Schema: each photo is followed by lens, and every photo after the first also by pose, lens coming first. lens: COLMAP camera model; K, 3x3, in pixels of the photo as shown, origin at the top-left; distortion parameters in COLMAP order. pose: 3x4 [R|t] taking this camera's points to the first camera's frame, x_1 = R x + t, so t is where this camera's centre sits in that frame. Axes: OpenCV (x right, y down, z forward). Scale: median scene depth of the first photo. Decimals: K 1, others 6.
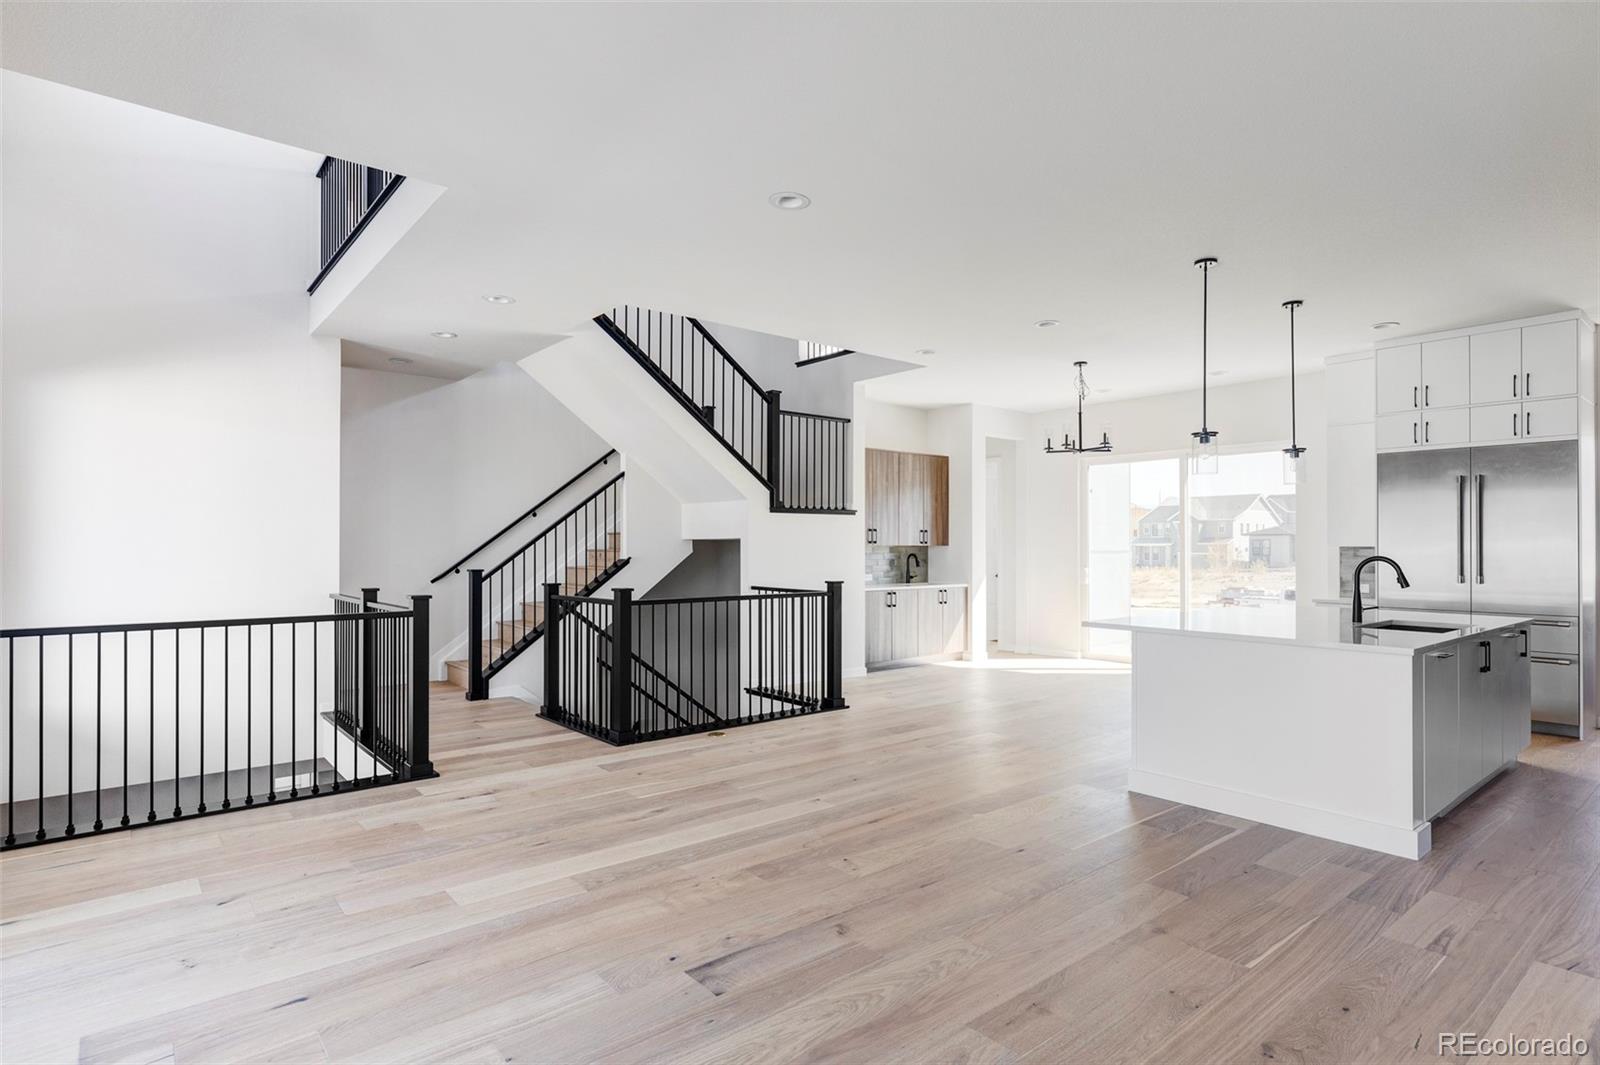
lens RADIAL K [[832.9, 0, 807.7], [0, 832.9, 543.0], [0, 0, 1]] dist [0.002558, 0.000501]
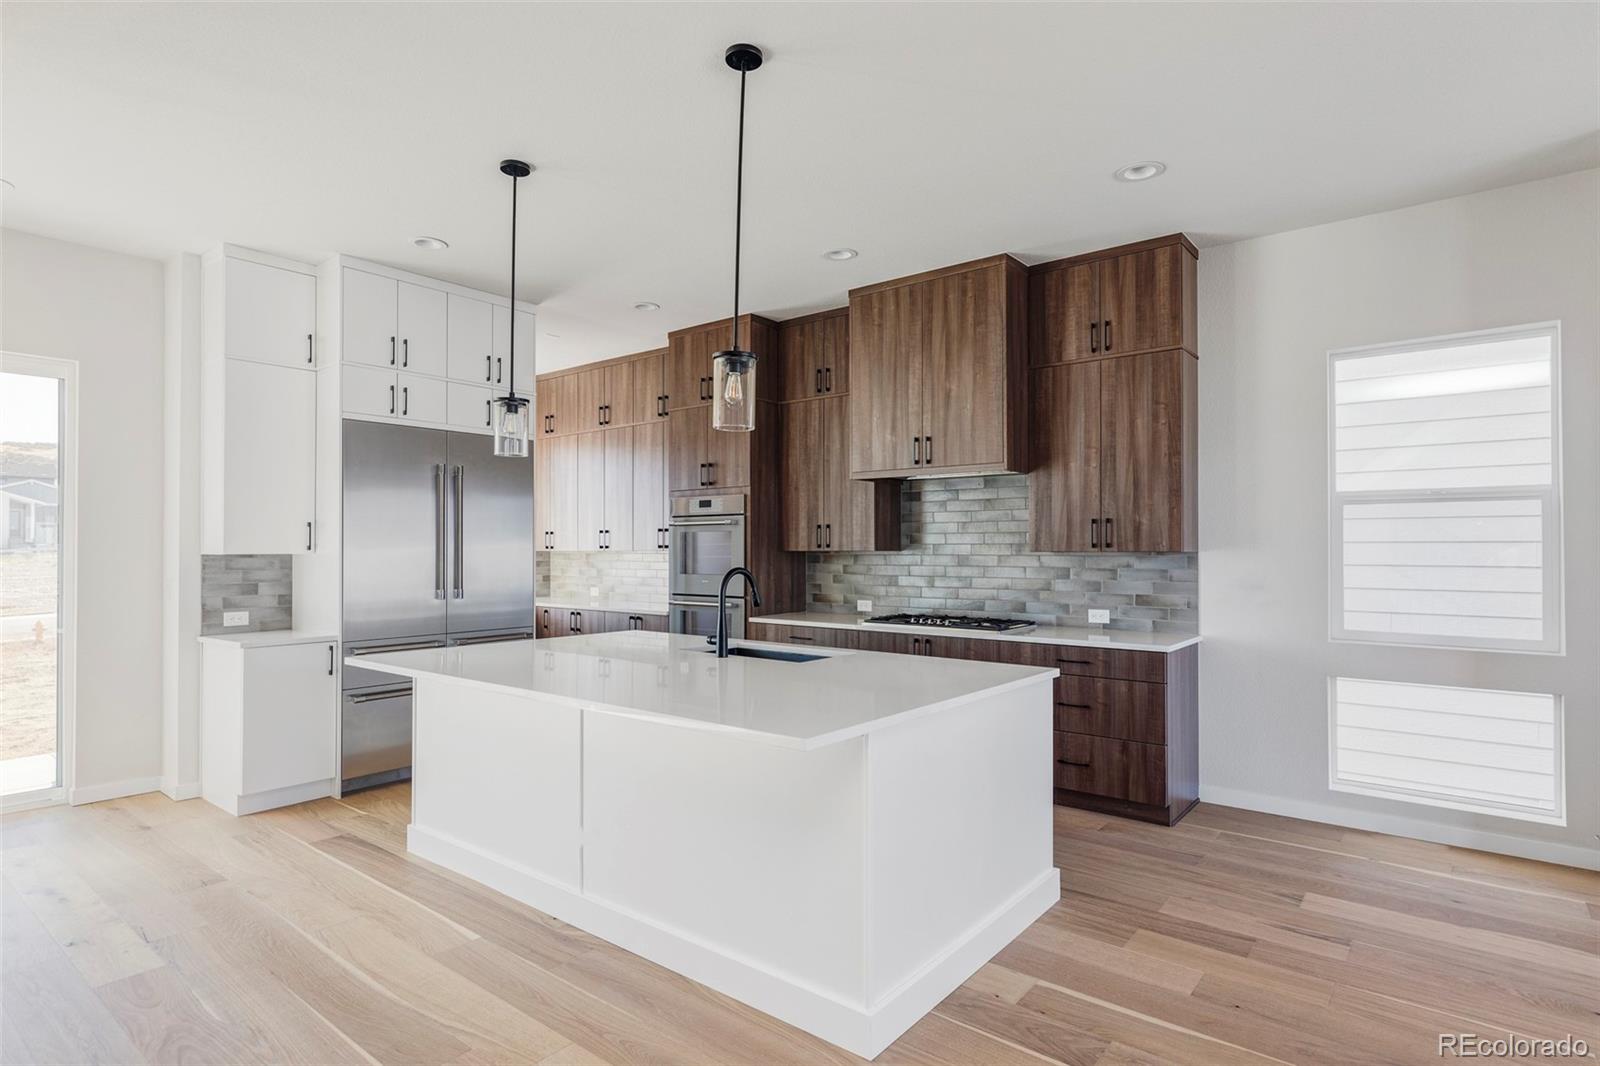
lens RADIAL K [[829.8, 0, 802.2], [0, 829.8, 539.3], [0, 0, 1]] dist [0.002169, 0.000727]
pose [[-0.198194, 0.008409, 0.980127, -0.058272], [-0.003695, 0.999950, -0.009326, -0.002841], [-0.980156, -0.005470, -0.198153, 0.766431]]
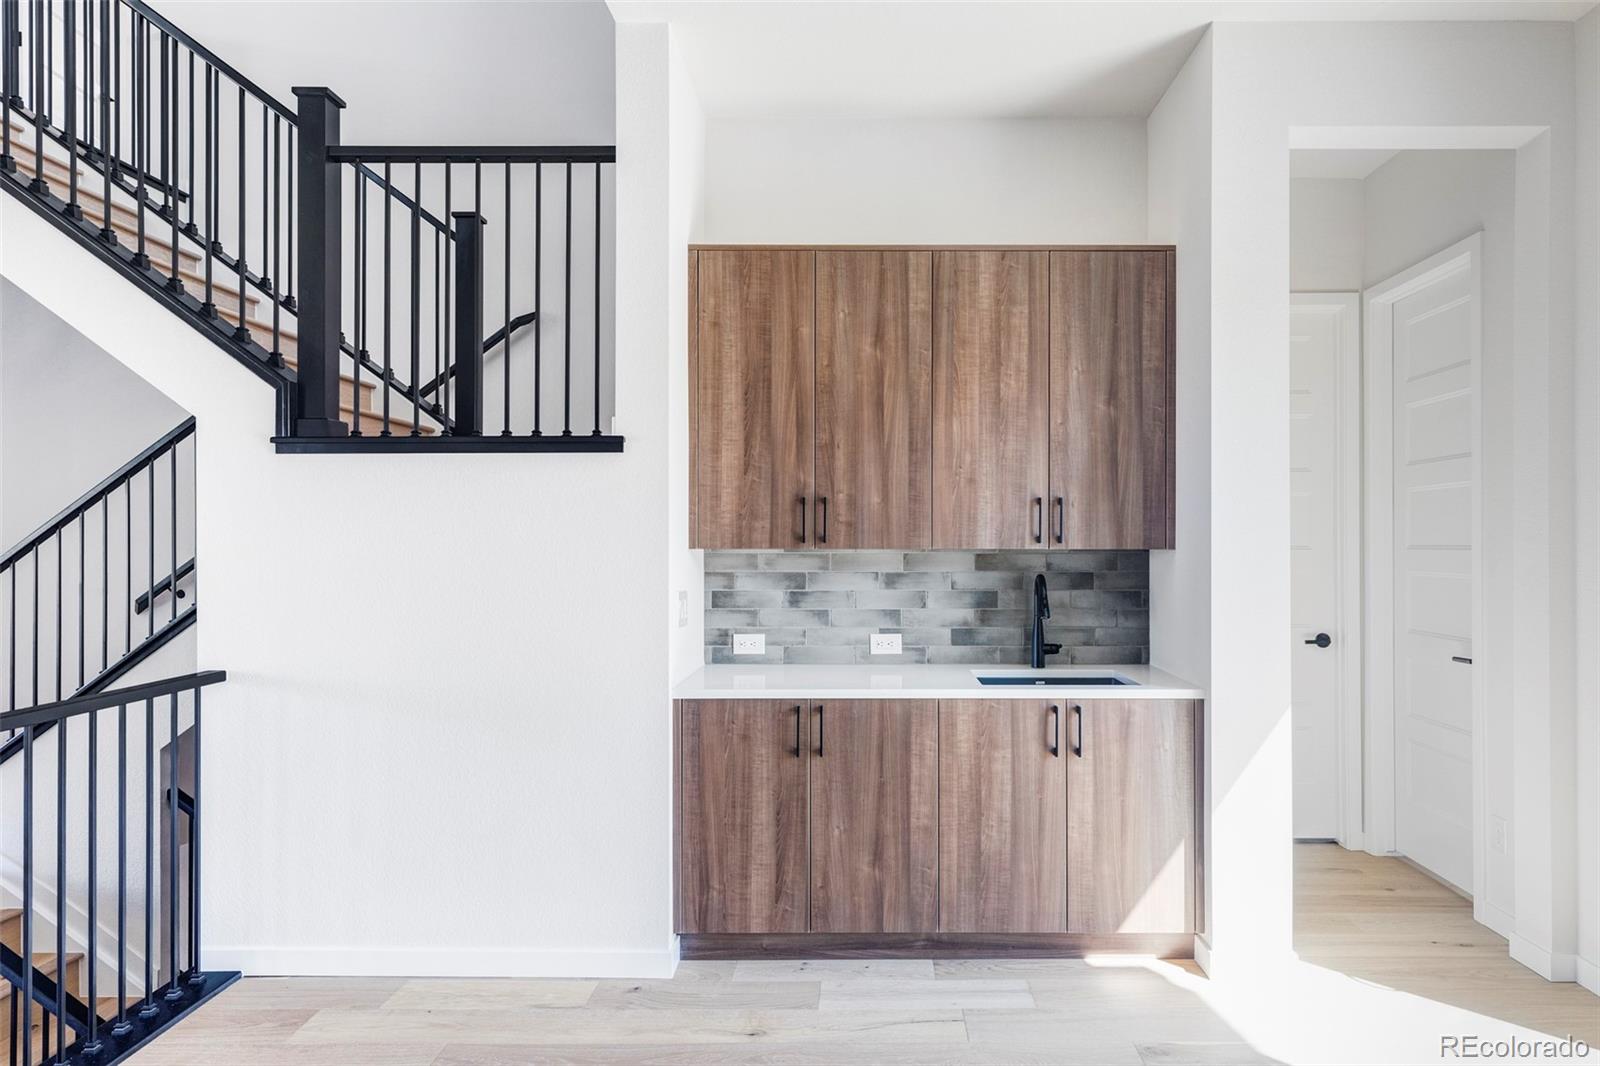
lens RADIAL K [[985.7, 0, 872.5], [0, 985.7, 536.2], [0, 0, 1]] dist [0.017184, -0.000144]
pose [[0.768669, -0.004192, -0.639633, 0.456394], [0.003958, 0.999991, -0.001797, -0.001786], [0.639635, -0.001150, 0.768678, 0.980127]]
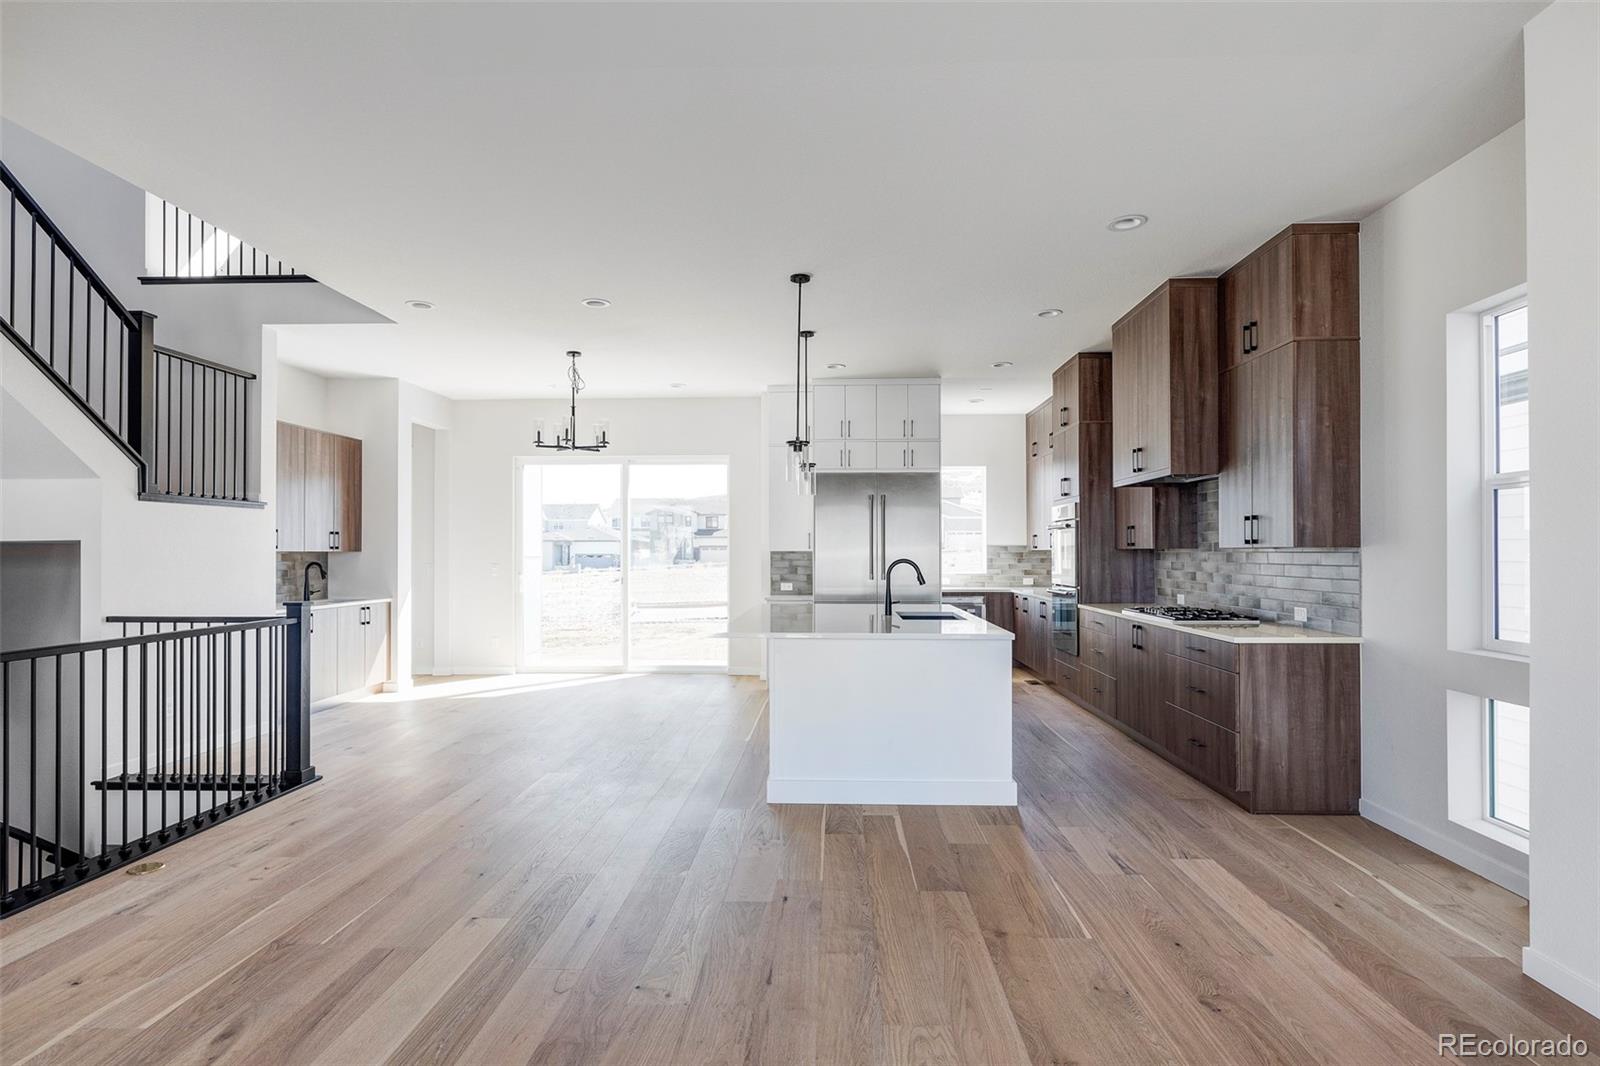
lens RADIAL K [[832.9, 0, 807.7], [0, 832.9, 543.5], [0, 0, 1]] dist [0.002558, 0.000501]
pose [[0.669507, 0.003967, 0.742795, -0.205156], [0.000502, 0.999983, -0.005793, 0.000347], [-0.742806, 0.004252, 0.669493, 0.212524]]
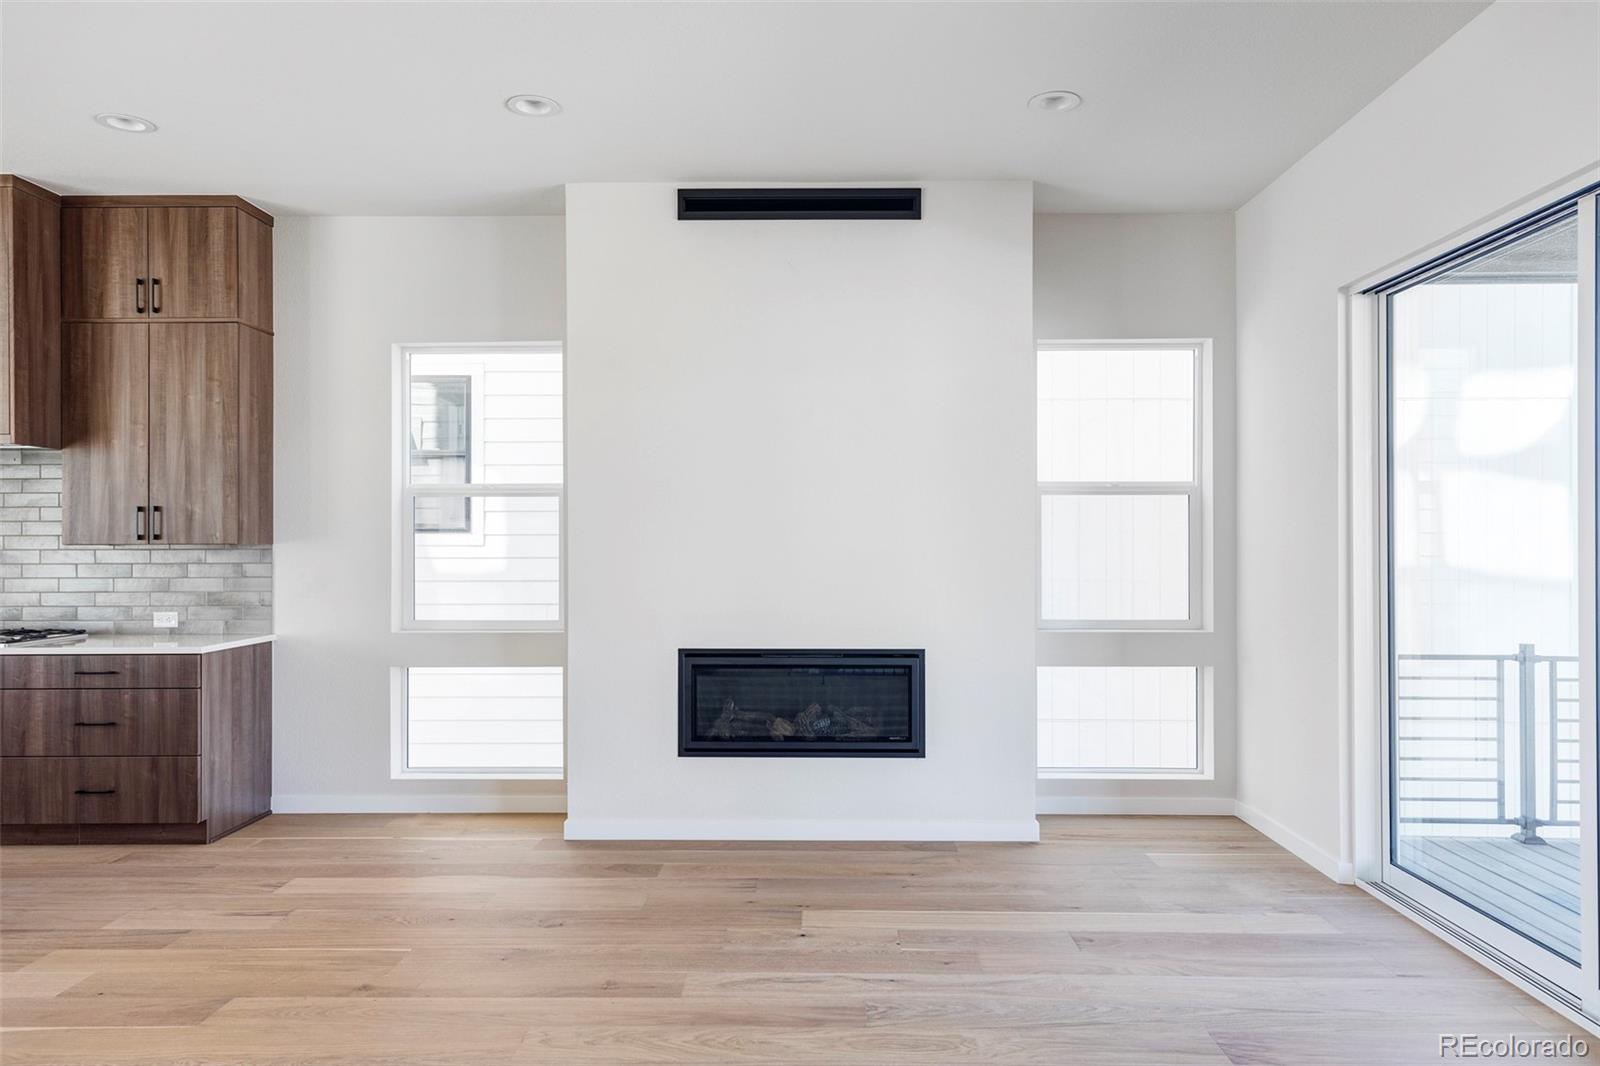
lens RADIAL K [[1052.4, 0, 803.7], [0, 1052.4, 540.4], [0, 0, 1]] dist [0.008400, 0.002723]
pose [[-0.755639, 0.002043, 0.654985, -0.278020], [-0.001192, 0.999989, -0.004495, 0.000043], [-0.654987, -0.004178, -0.755628, 0.655924]]
